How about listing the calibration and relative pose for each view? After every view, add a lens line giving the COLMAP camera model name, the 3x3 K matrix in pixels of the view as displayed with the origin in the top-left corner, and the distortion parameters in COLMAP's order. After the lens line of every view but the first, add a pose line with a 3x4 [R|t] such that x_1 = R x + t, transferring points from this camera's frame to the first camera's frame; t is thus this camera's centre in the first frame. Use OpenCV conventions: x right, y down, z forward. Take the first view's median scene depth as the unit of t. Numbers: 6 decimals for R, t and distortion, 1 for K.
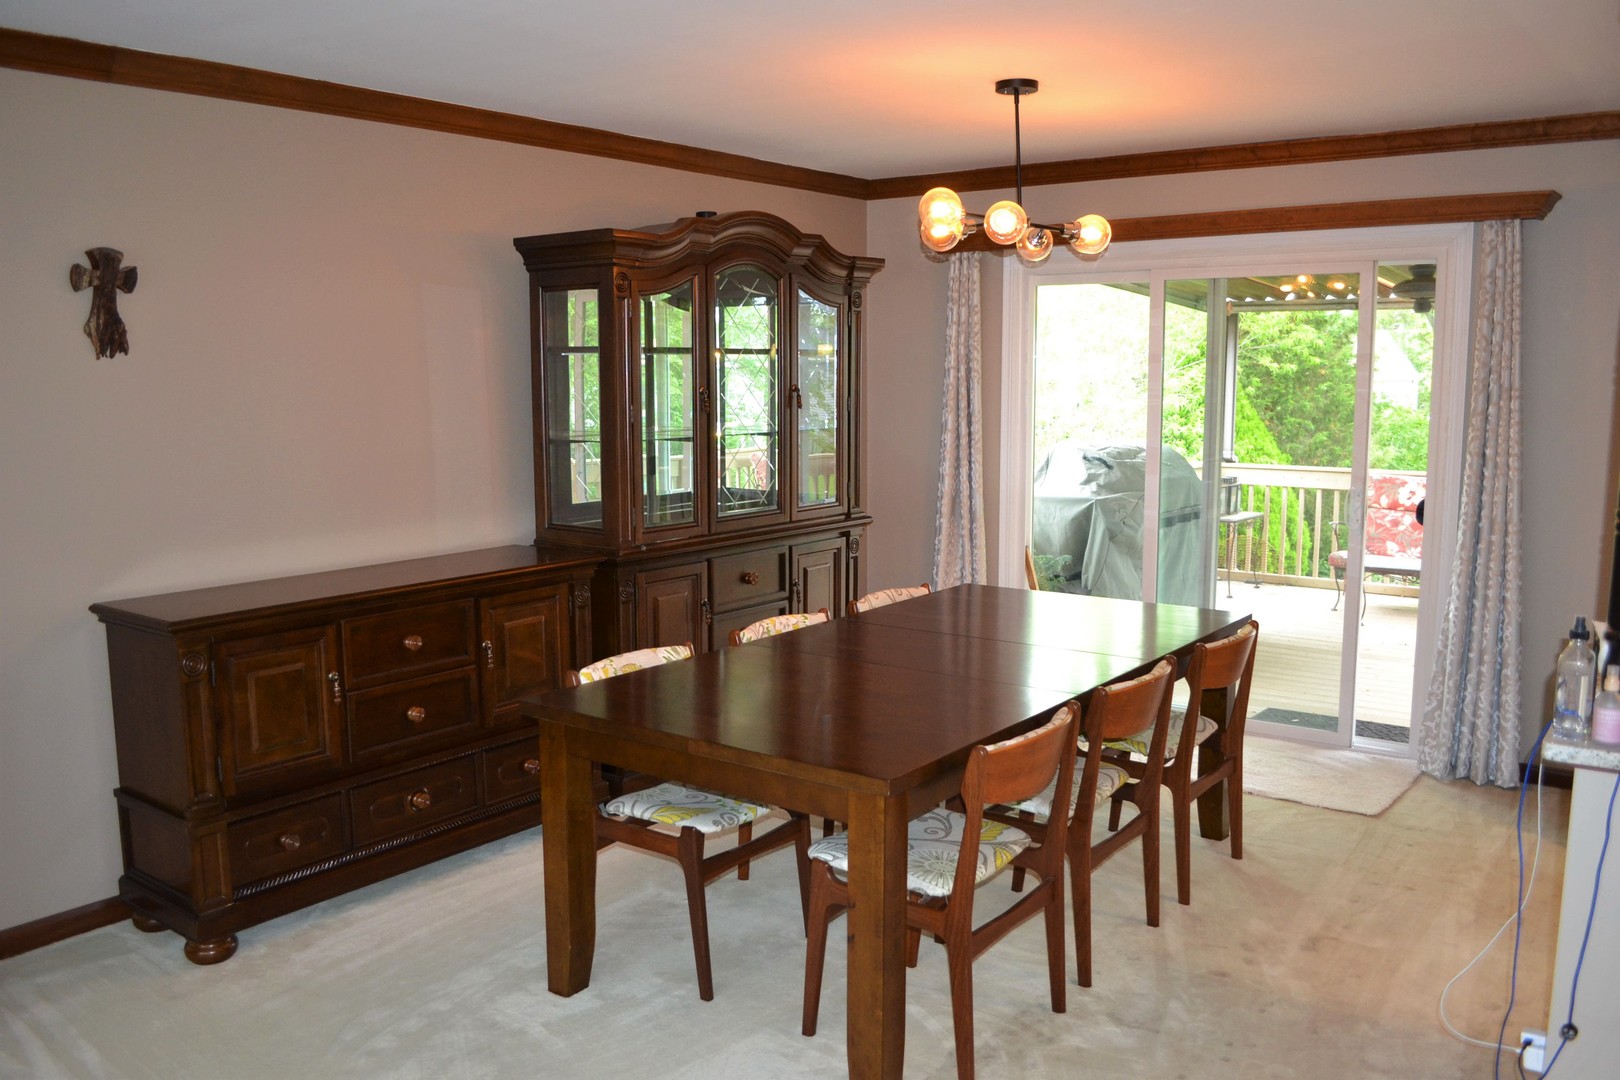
lens RADIAL K [[1288.7, 0, 810.8], [0, 1288.7, 540.9], [0, 0, 1]] dist [-0.074591, 0.002414]
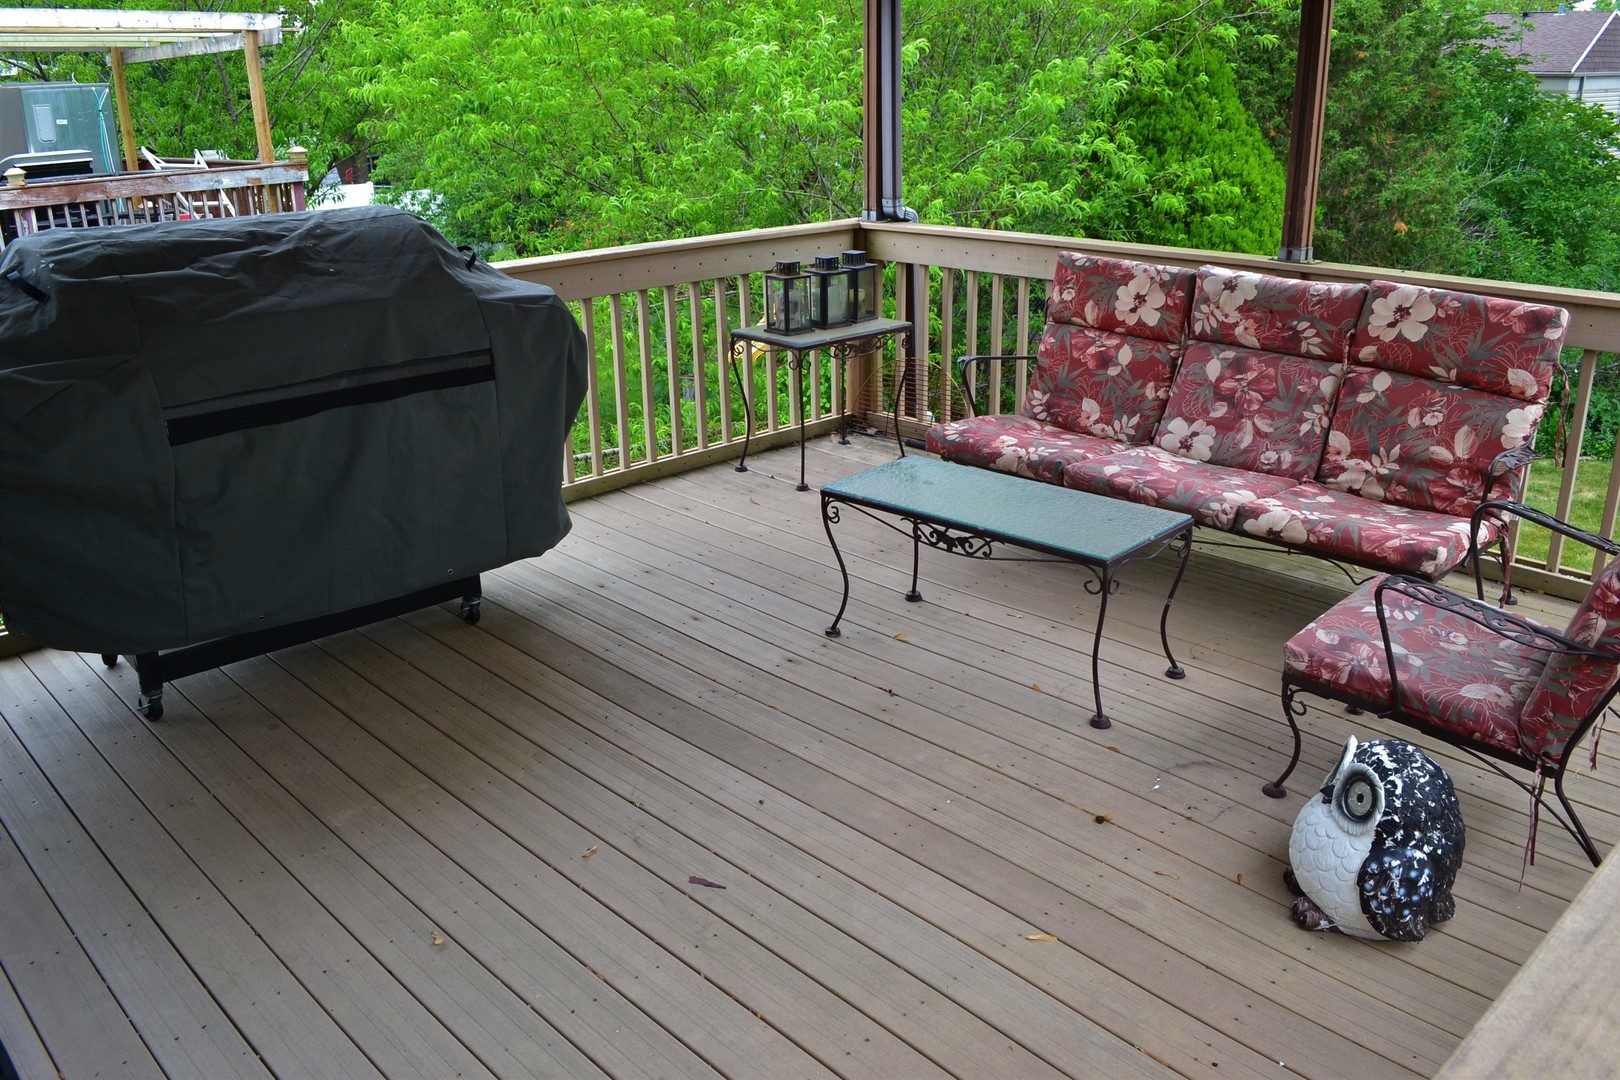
lens RADIAL K [[1288.7, 0, 809.7], [0, 1288.7, 538.5], [0, 0, 1]] dist [-0.074591, 0.002414]
pose [[0.986478, 0.034144, -0.160299, 0.427186], [0.001434, 0.976224, 0.216760, -0.053366], [0.163889, -0.214059, 0.962974, 0.491767]]
